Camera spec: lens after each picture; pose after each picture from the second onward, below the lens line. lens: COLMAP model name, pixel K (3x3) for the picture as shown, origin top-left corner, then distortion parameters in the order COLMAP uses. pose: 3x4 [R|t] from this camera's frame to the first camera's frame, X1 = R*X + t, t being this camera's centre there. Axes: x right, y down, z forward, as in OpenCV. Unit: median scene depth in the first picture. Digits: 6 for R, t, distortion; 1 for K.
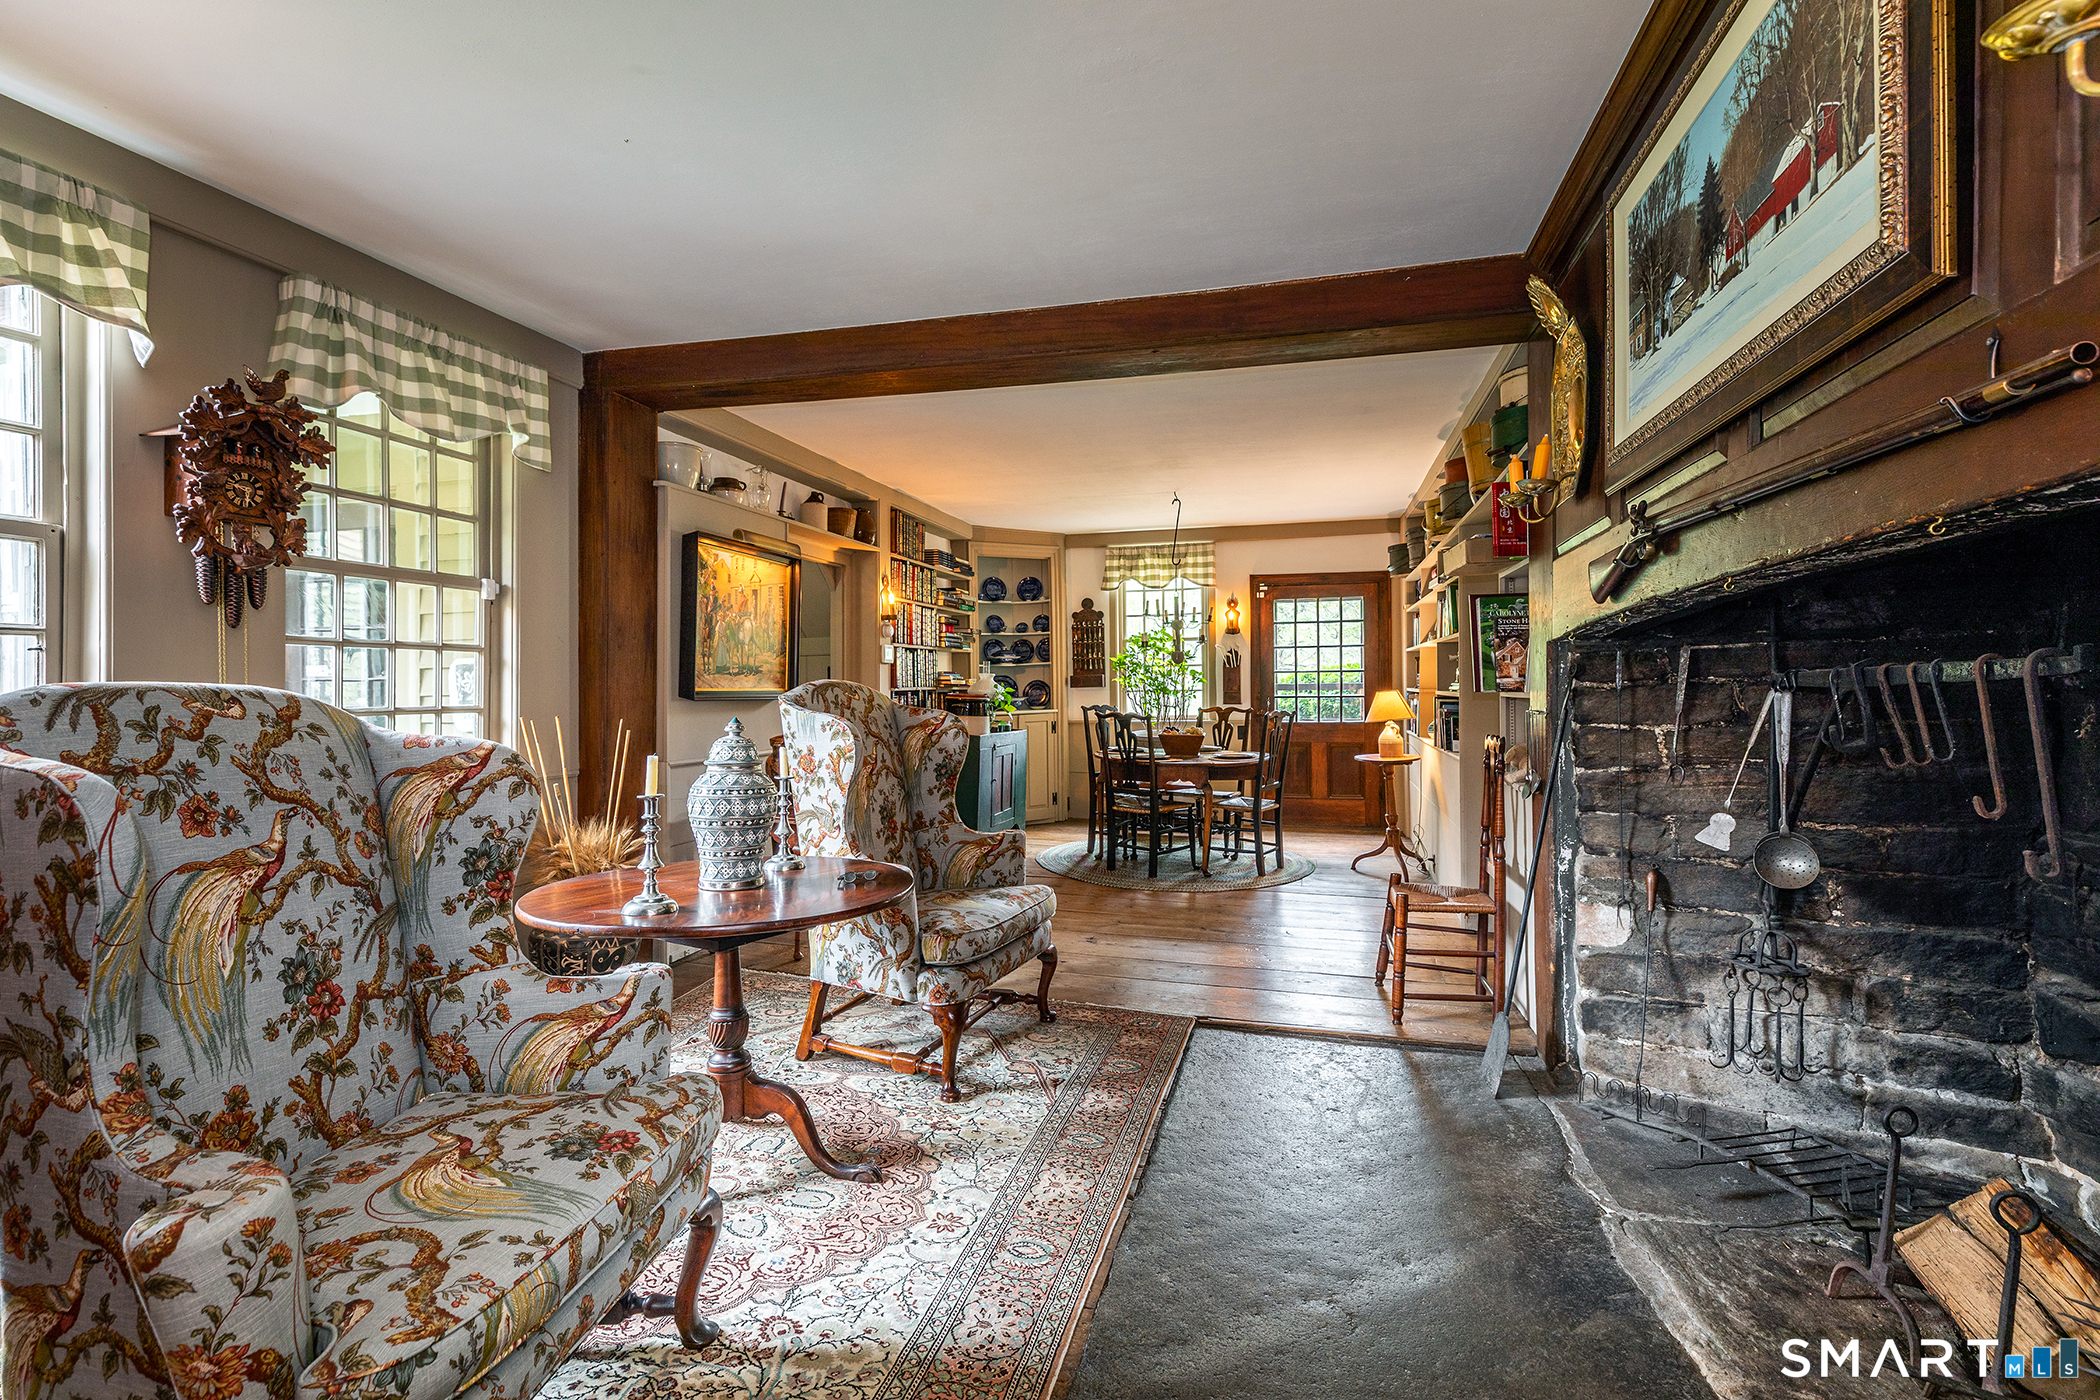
lens RADIAL K [[954.3, 0, 1052.4], [0, 954.3, 693.7], [0, 0, 1]] dist [0.003184, 0.000177]
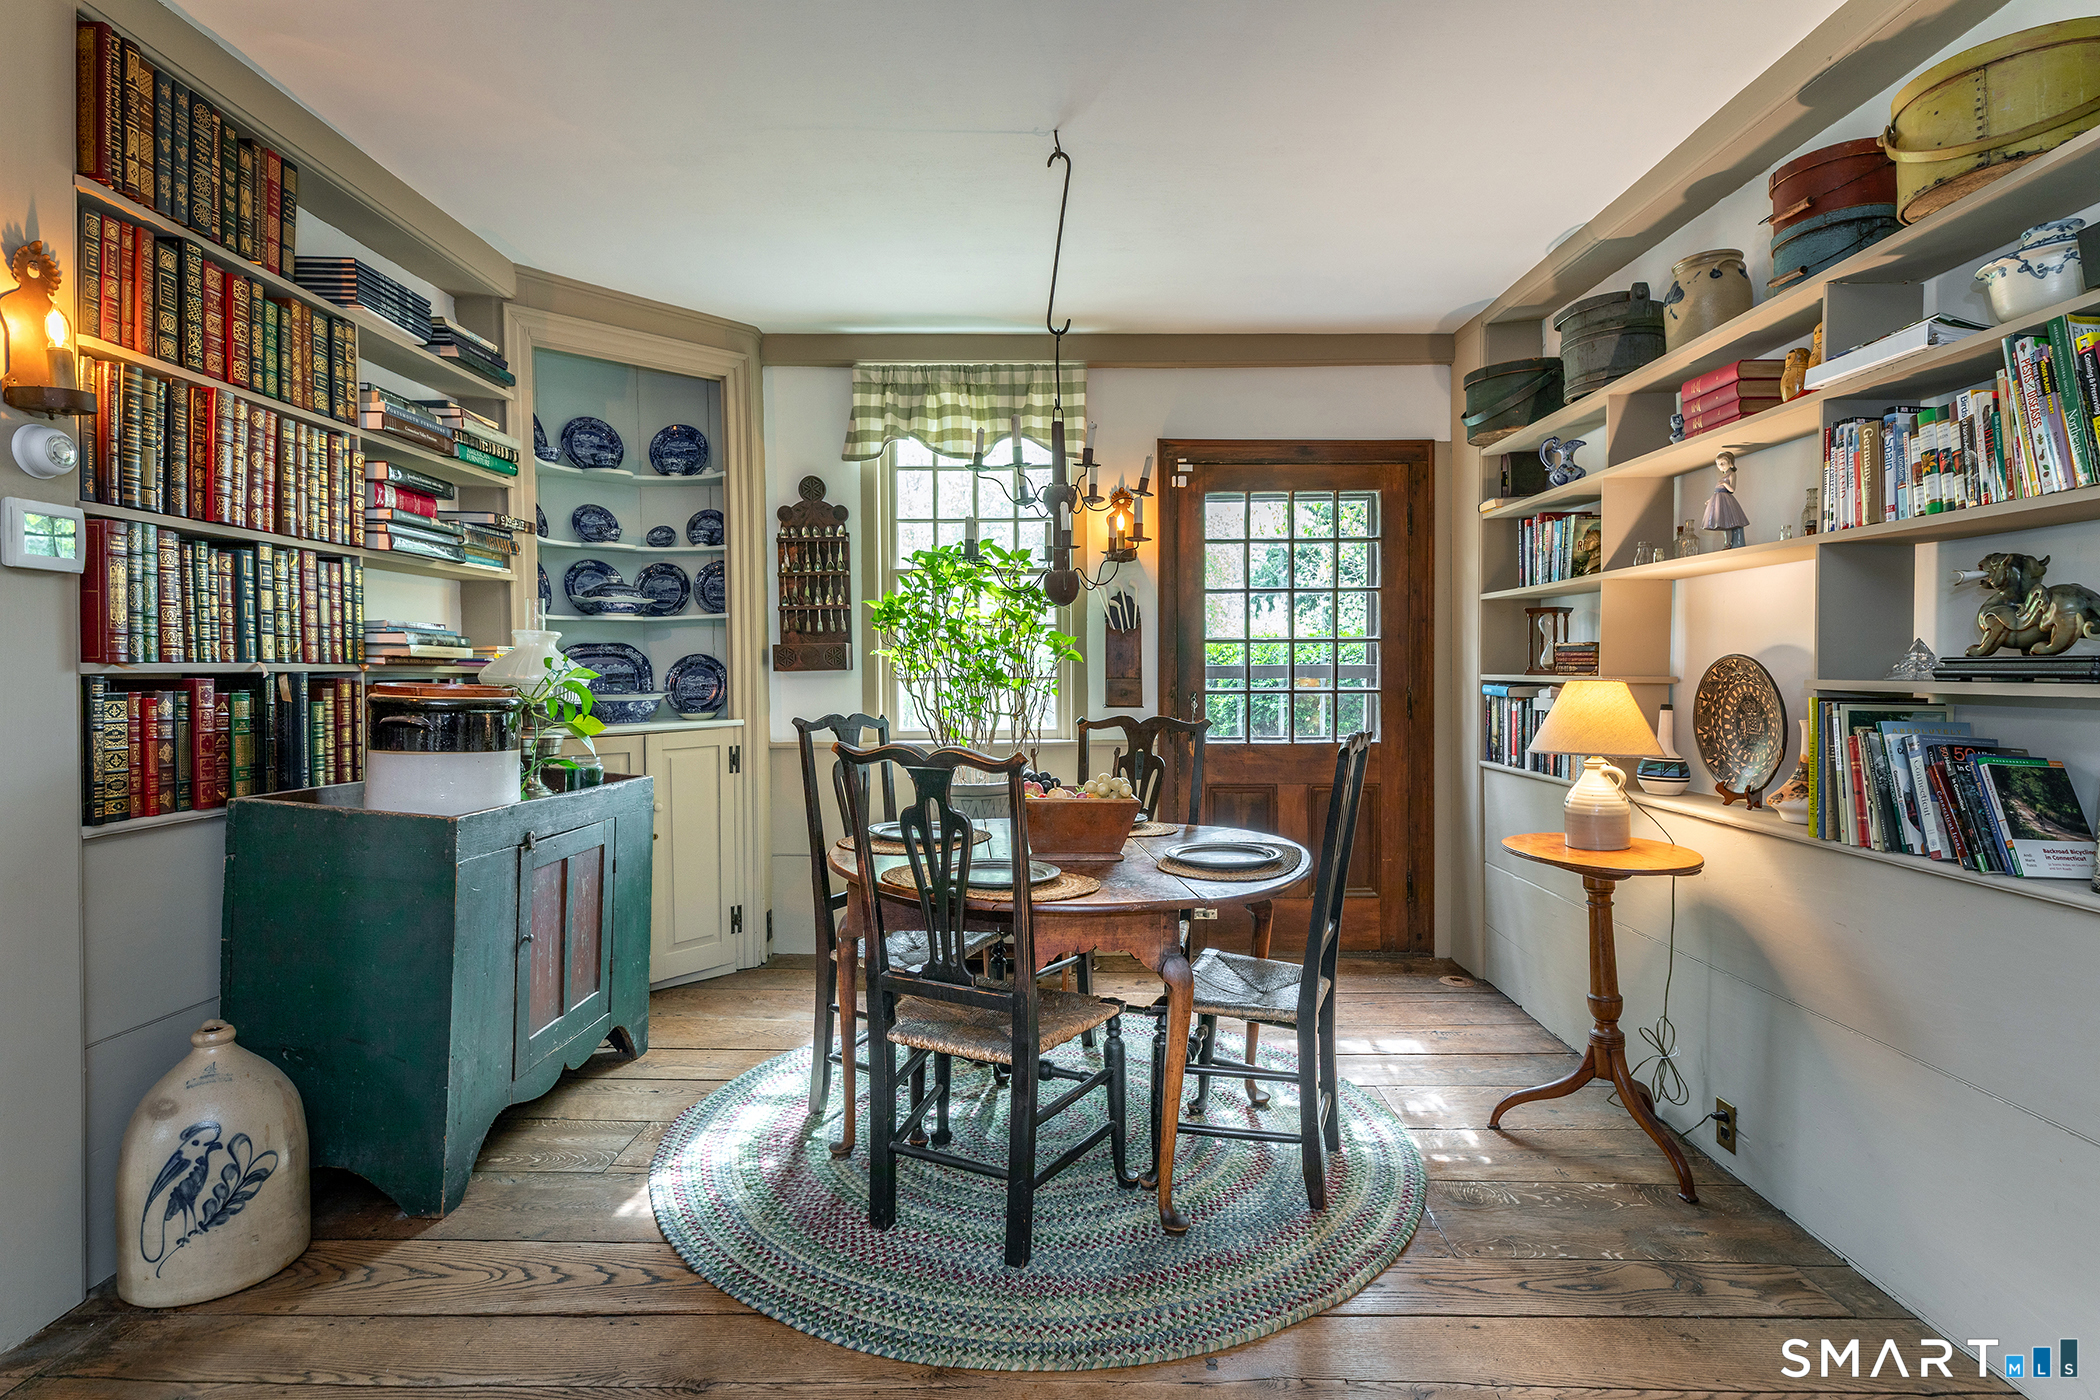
lens RADIAL K [[1092.2, 0, 1066.0], [0, 1092.2, 688.5], [0, 0, 1]] dist [0.030741, 0.000249]
pose [[0.965356, 0.001629, 0.260930, 0.017810], [-0.003362, 0.999975, 0.006195, -0.001663], [-0.260913, -0.006858, 0.965338, 0.470947]]
